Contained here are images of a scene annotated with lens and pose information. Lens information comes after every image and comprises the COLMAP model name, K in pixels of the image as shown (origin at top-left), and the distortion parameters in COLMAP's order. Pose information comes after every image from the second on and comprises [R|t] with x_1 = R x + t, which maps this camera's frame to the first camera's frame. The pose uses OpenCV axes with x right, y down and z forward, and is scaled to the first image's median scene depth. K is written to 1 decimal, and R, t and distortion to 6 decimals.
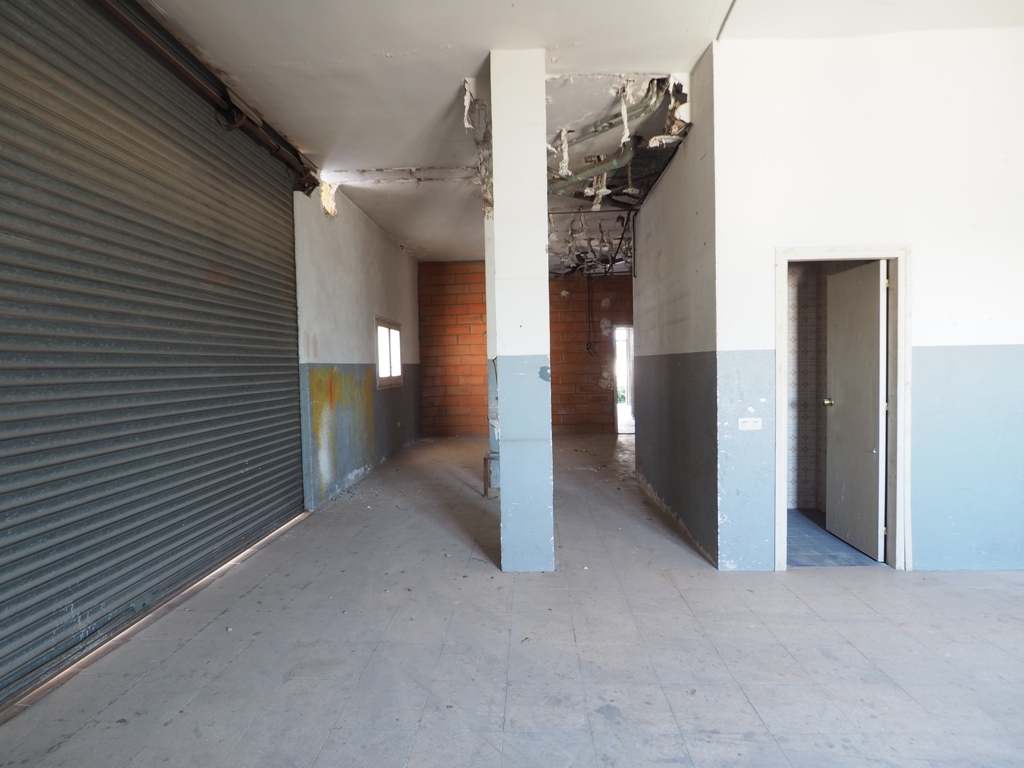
lens RADIAL K [[554.7, 0, 505.3], [0, 554.7, 387.9], [0, 0, 1]] dist [-0.011708, -0.001397]
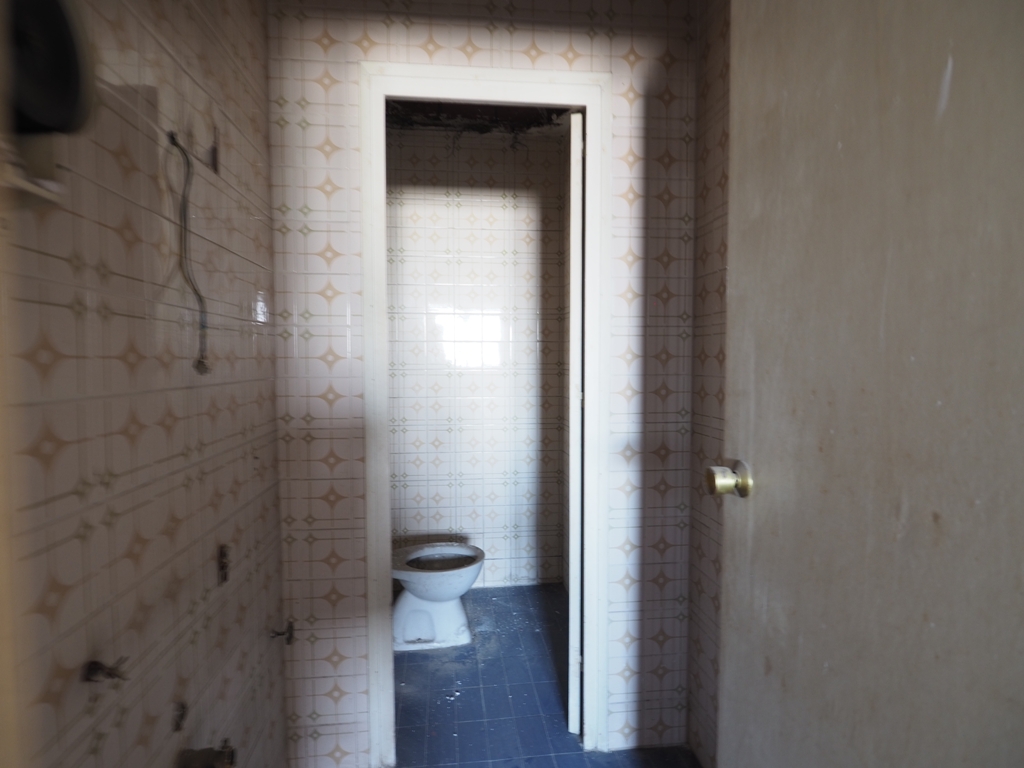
lens RADIAL K [[554.7, 0, 505.3], [0, 554.7, 387.9], [0, 0, 1]] dist [-0.011708, -0.001397]
pose [[0.986759, 0.011442, 0.161791, 0.488483], [-0.012497, 0.999907, 0.005503, -0.012279], [-0.161713, -0.007452, 0.986810, 0.846673]]
